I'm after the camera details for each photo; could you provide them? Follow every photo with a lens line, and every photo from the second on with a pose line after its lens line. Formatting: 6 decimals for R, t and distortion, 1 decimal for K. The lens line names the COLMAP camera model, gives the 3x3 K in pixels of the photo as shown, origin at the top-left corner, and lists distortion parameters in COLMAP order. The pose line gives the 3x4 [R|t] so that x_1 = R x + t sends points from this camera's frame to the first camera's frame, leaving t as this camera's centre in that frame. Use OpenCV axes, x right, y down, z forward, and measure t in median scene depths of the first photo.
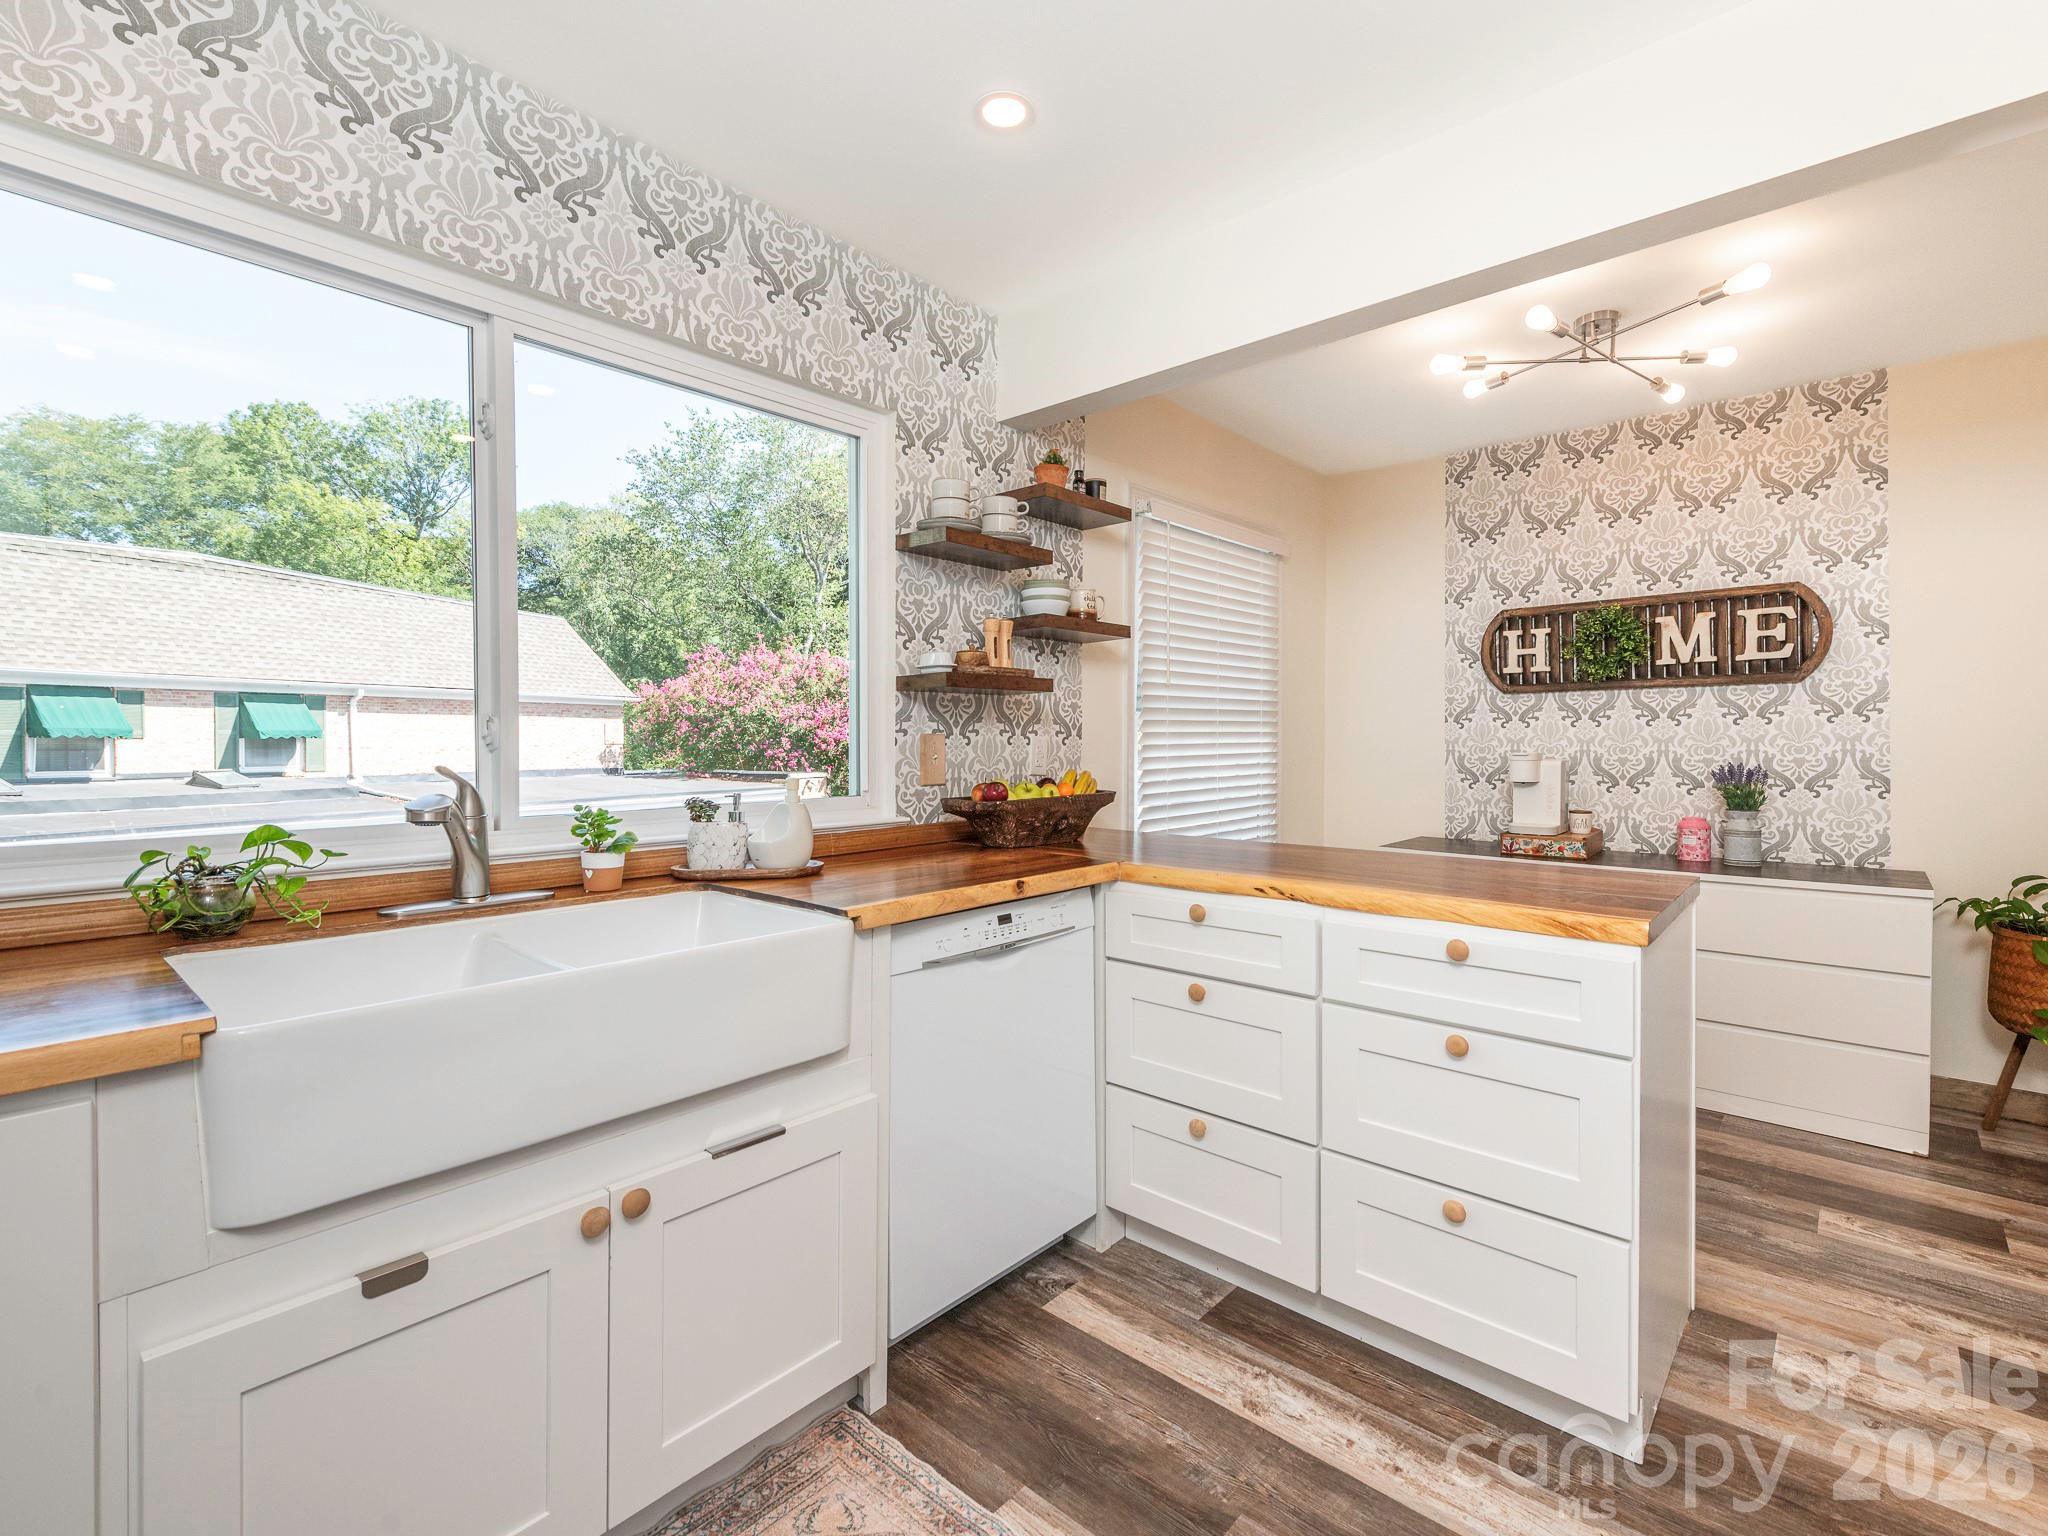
lens RADIAL K [[928.1, 0, 1091.1], [0, 928.1, 745.7], [0, 0, 1]] dist [0.007757, -0.002021]
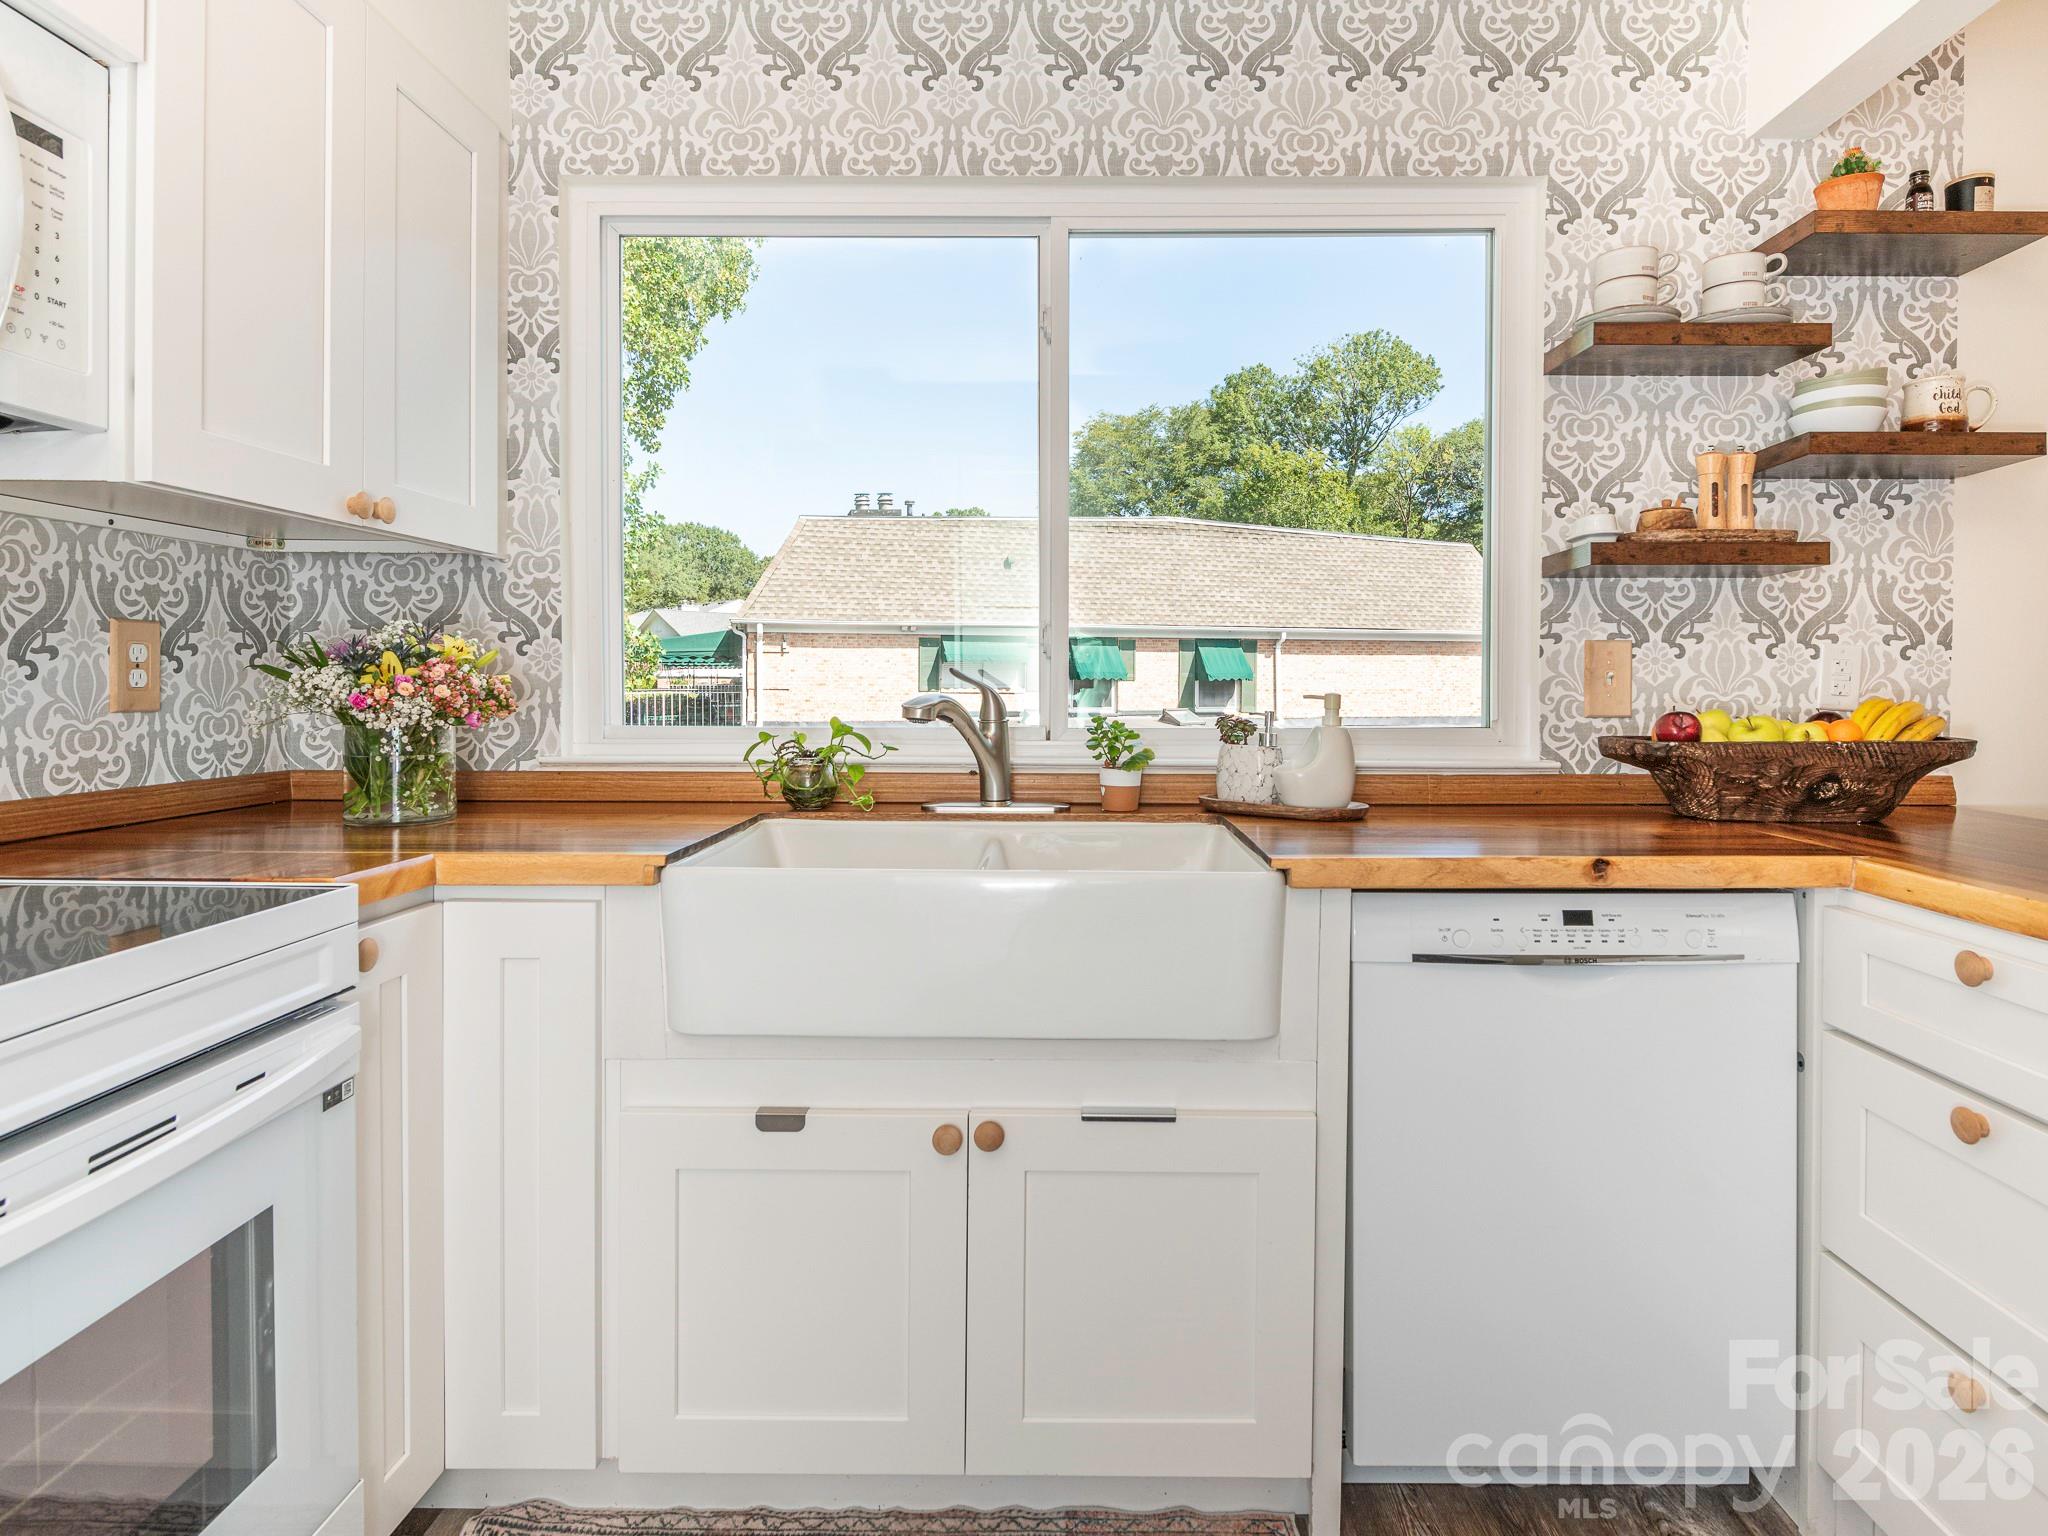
lens RADIAL K [[1137.7, 0, 1063.1], [0, 1137.7, 693.4], [0, 0, 1]] dist [-0.000558, -0.002943]
pose [[0.632938, 0.009281, -0.774146, 0.207689], [-0.009552, 0.999946, 0.004178, 0.025089], [0.774143, 0.004750, 0.632993, 0.172799]]
